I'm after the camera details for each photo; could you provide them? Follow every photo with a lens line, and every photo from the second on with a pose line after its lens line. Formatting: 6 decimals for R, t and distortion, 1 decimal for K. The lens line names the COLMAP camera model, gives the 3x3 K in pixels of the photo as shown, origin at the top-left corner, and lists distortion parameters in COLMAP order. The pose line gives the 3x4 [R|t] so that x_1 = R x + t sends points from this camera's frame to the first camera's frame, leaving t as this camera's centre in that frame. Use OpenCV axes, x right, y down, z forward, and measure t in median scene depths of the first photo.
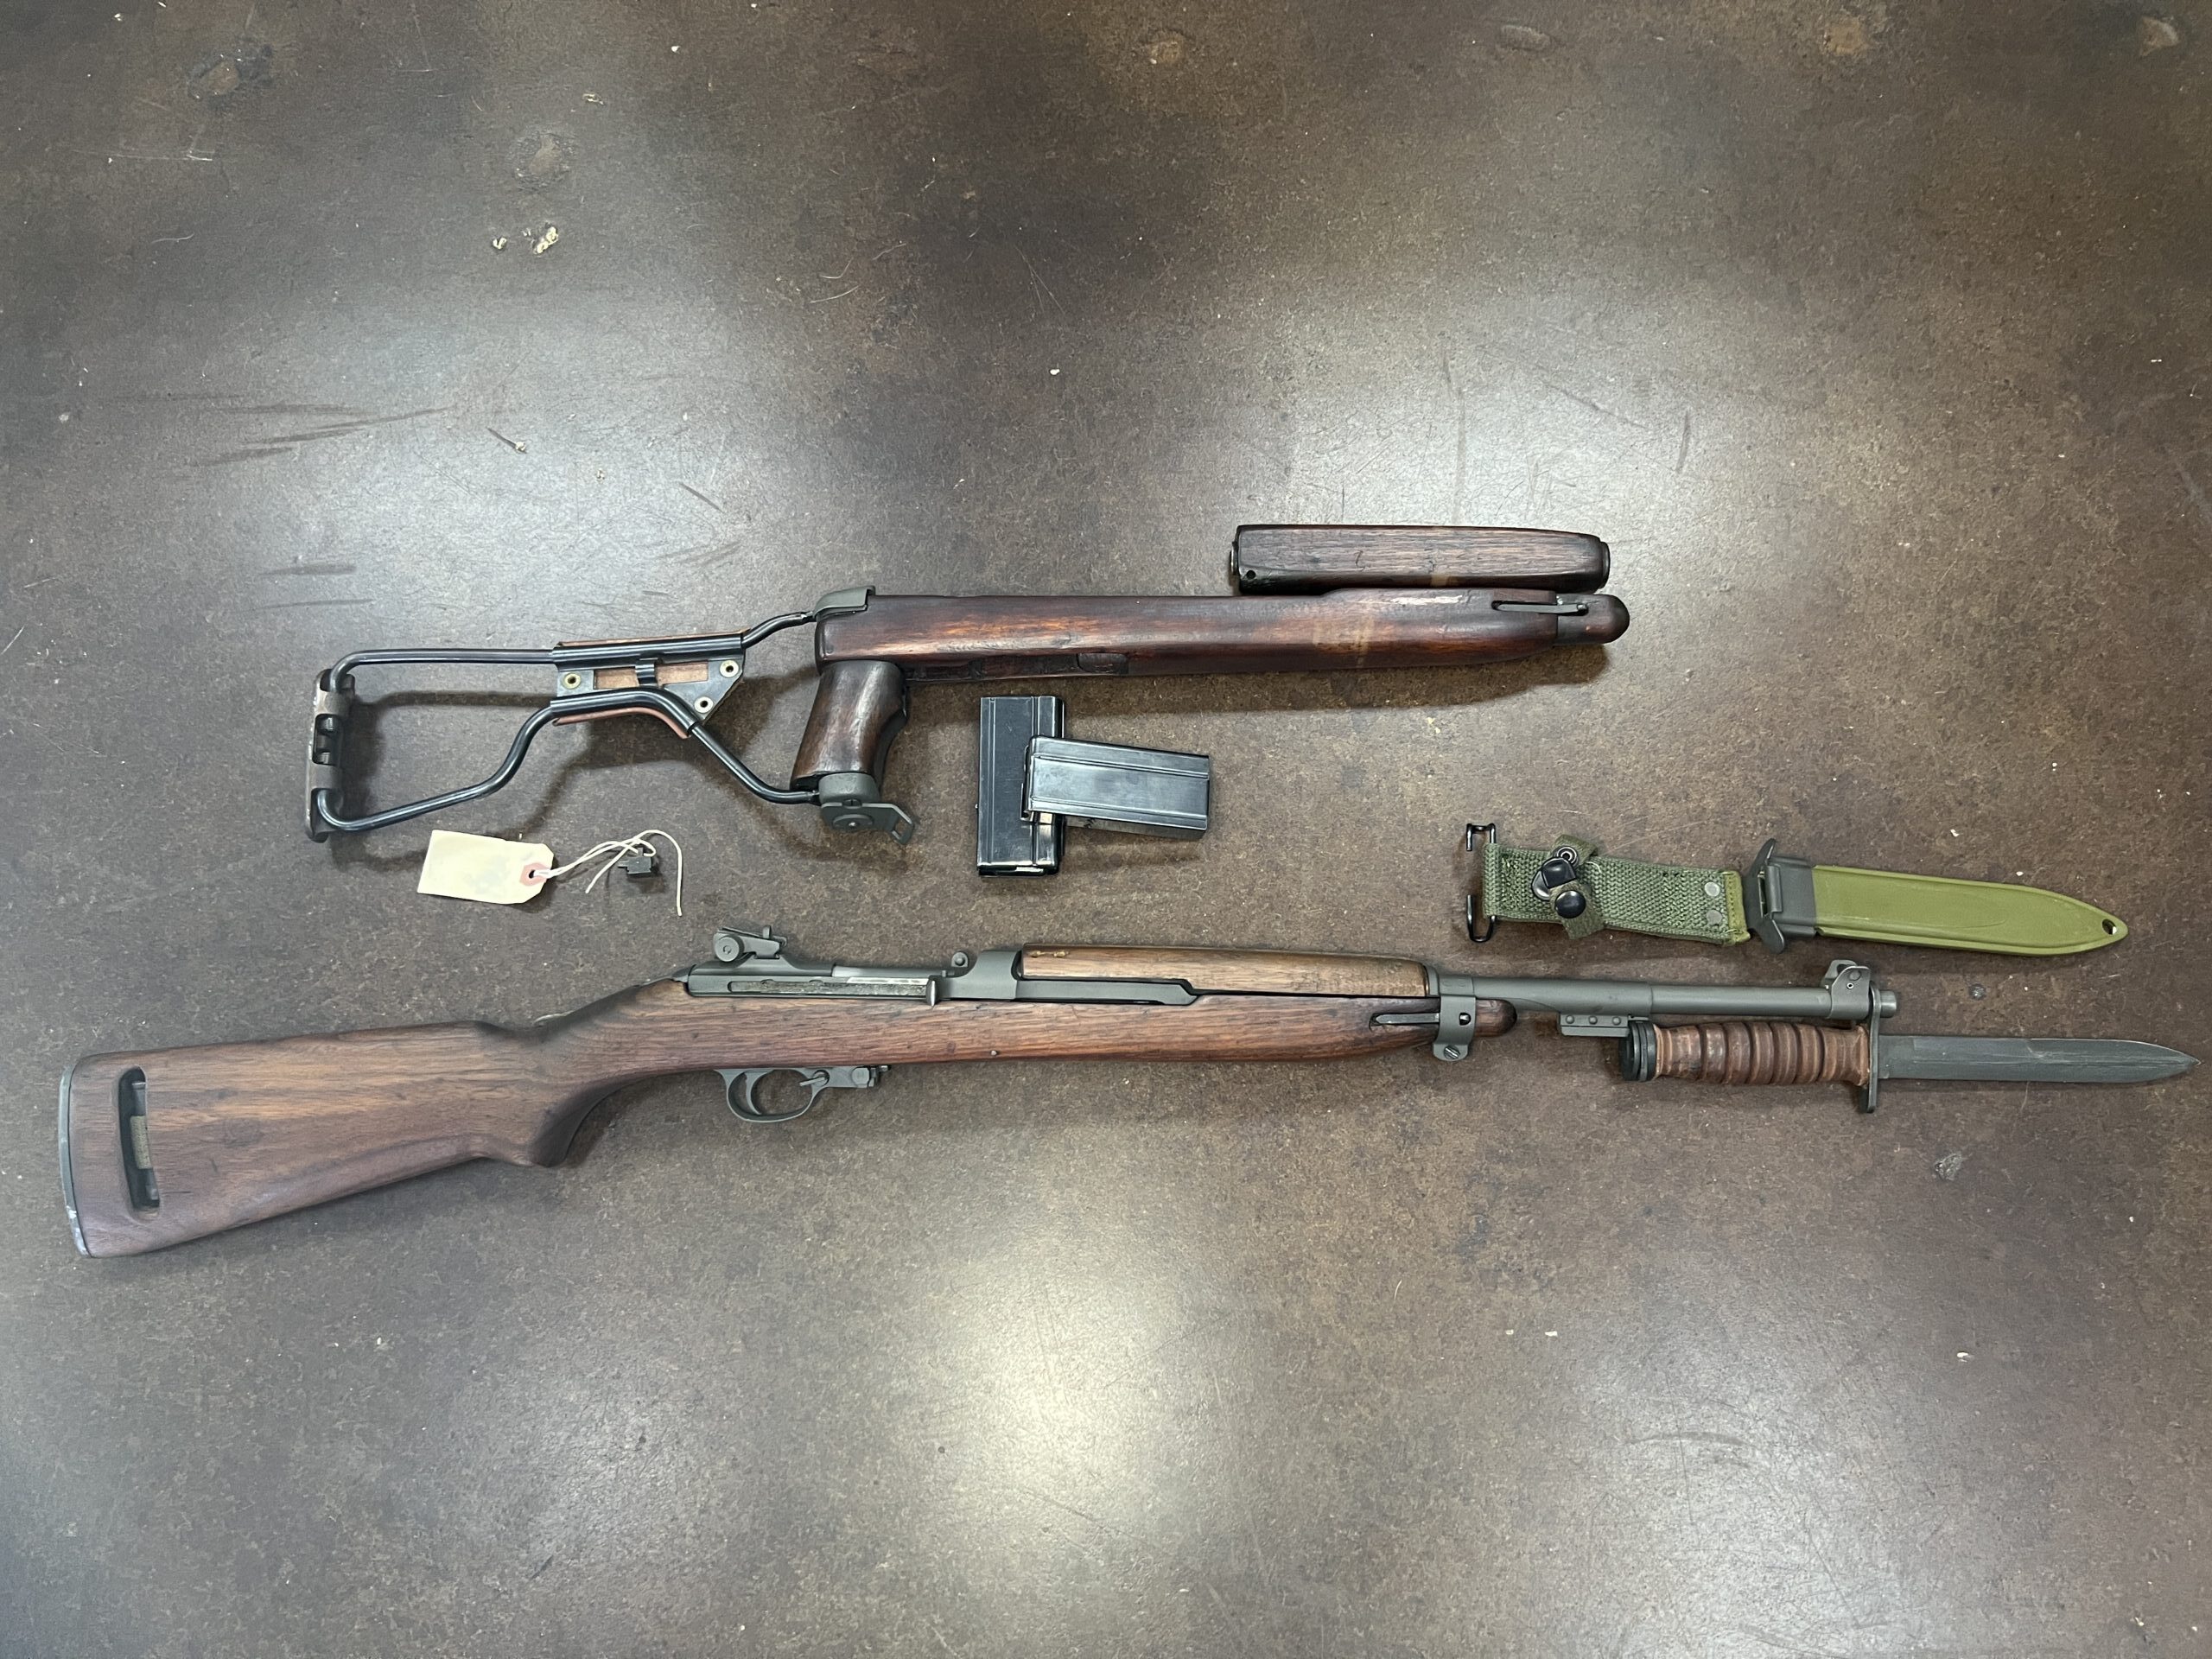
lens RADIAL K [[1697.6, 0, 1125.8], [0, 1697.6, 823.6], [0, 0, 1]] dist [0.016982, -0.026693]
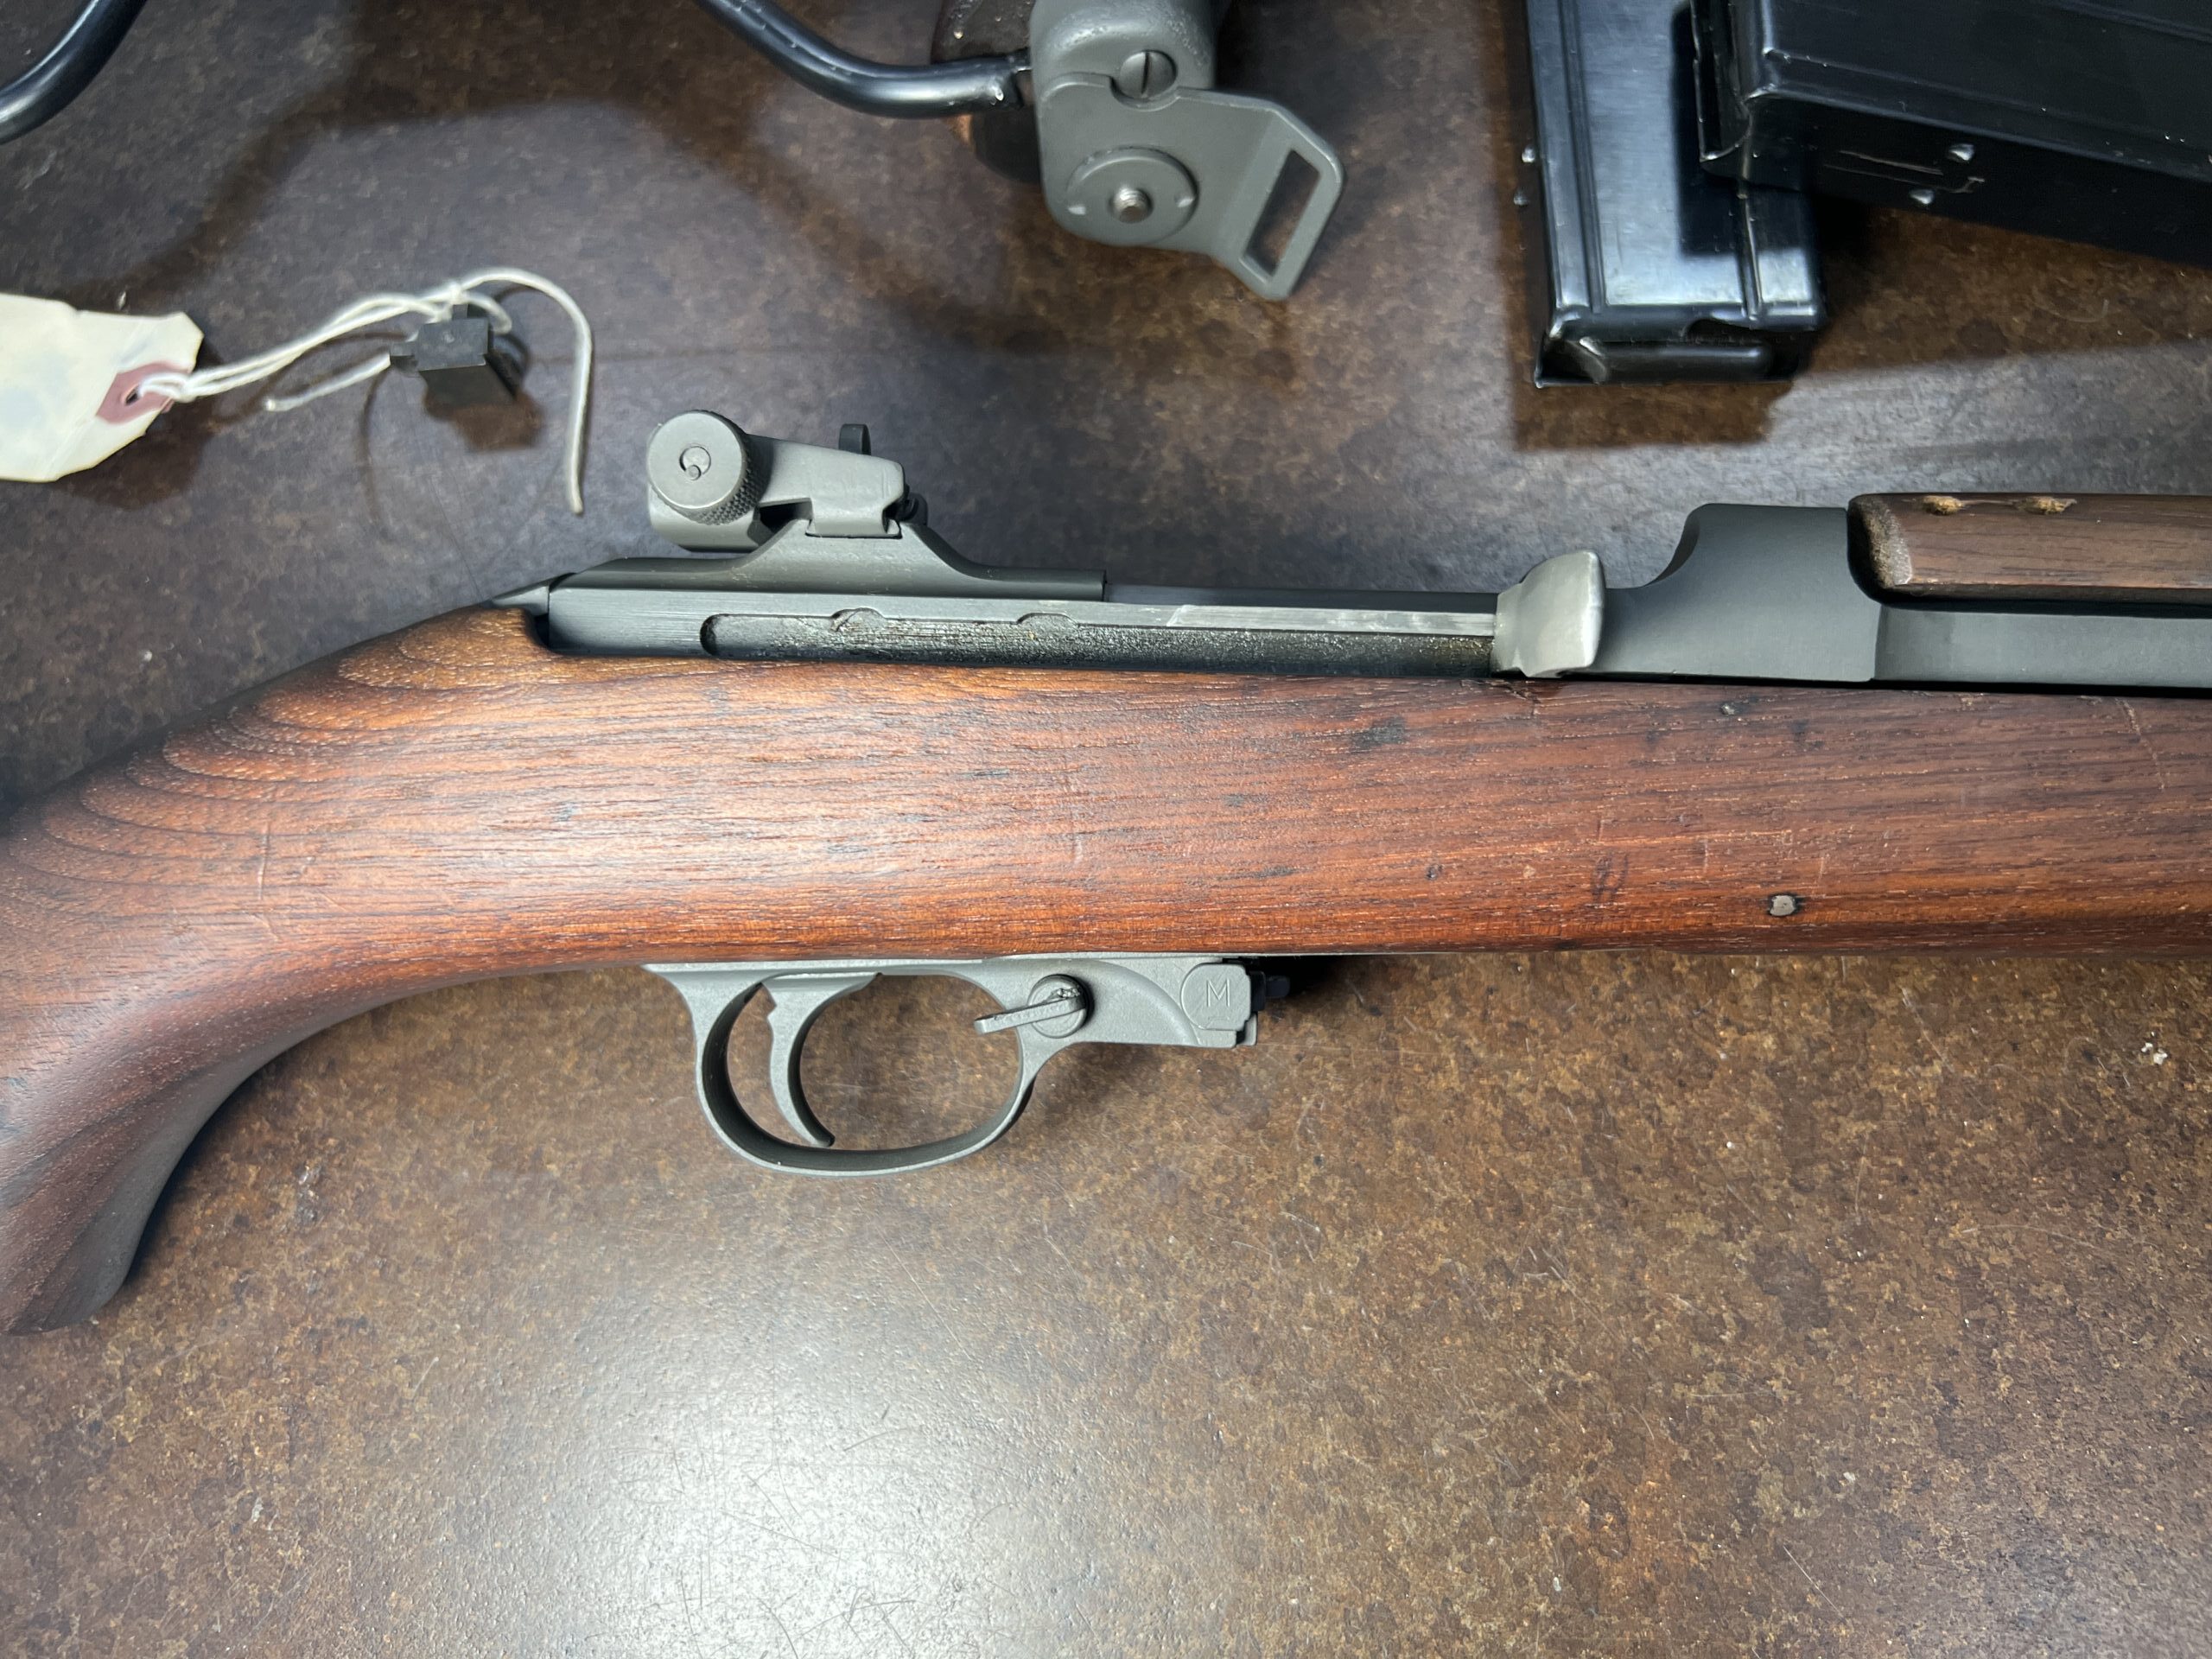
lens RADIAL K [[1697.6, 0, 1060.6], [0, 1697.6, 811.0], [0, 0, 1]] dist [0.016982, -0.026693]
pose [[0.997157, 0.002229, -0.075315, -0.154591], [-0.006611, 0.998296, -0.057977, 0.131103], [0.075058, 0.058310, 0.995473, 0.720332]]
